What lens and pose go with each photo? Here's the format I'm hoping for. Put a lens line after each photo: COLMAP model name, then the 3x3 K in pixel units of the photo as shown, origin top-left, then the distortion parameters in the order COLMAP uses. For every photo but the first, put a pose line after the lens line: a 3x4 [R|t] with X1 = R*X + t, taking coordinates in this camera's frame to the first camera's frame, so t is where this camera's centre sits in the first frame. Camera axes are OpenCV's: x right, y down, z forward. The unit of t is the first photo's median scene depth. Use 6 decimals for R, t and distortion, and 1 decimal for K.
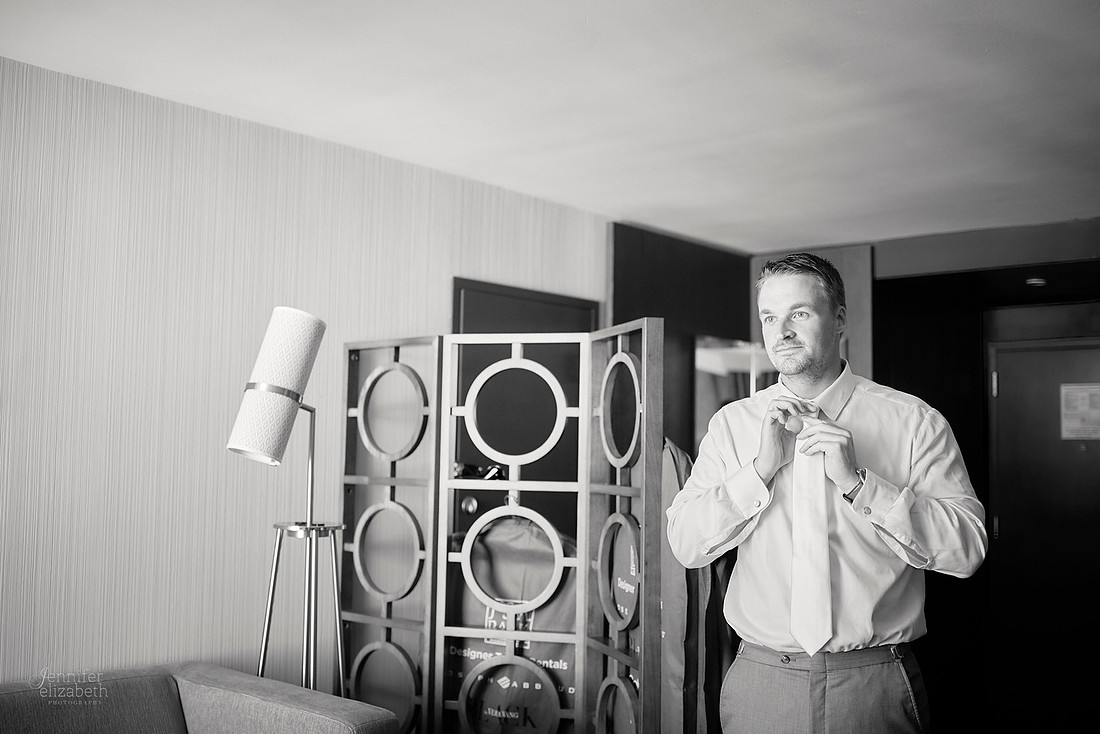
lens RADIAL K [[1276.5, 0, 549.9], [0, 1276.5, 367.6], [0, 0, 1]] dist [-0.000679, 0.000000]
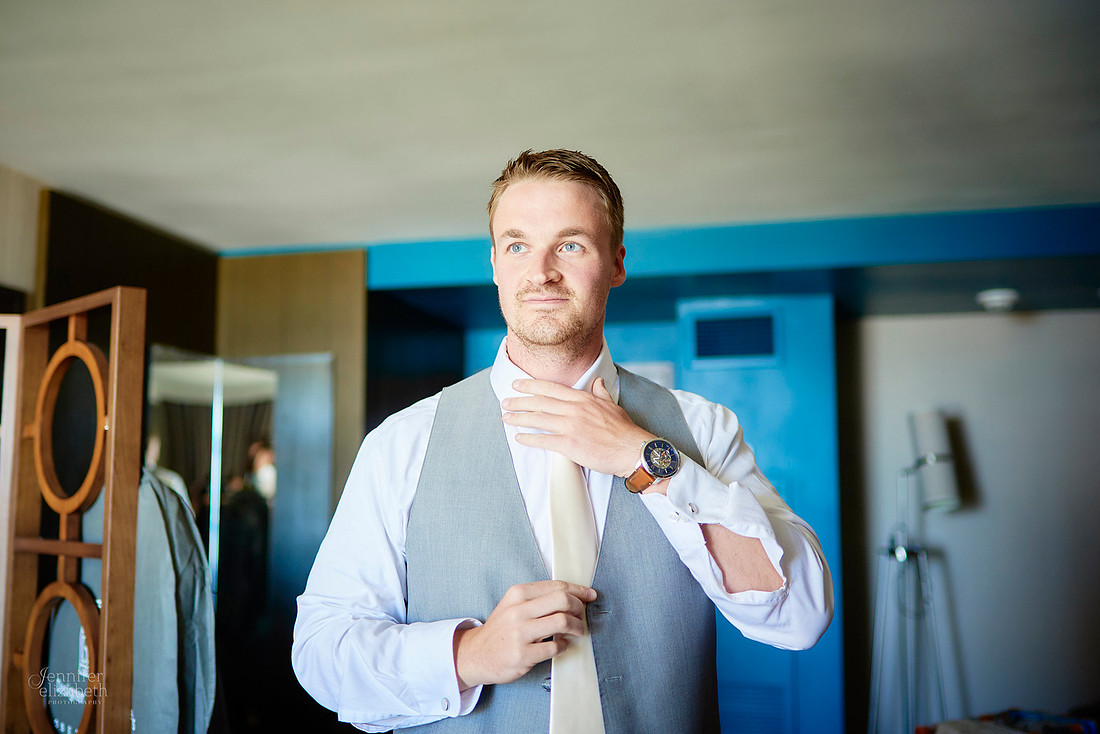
lens RADIAL K [[1276.5, 0, 552.2], [0, 1276.5, 364.4], [0, 0, 1]] dist [-0.000679, 0.000000]
pose [[0.901726, 0.035208, 0.430871, -0.006454], [-0.020505, 0.999040, -0.038722, 0.021024], [-0.431821, 0.026081, 0.901582, 0.284884]]
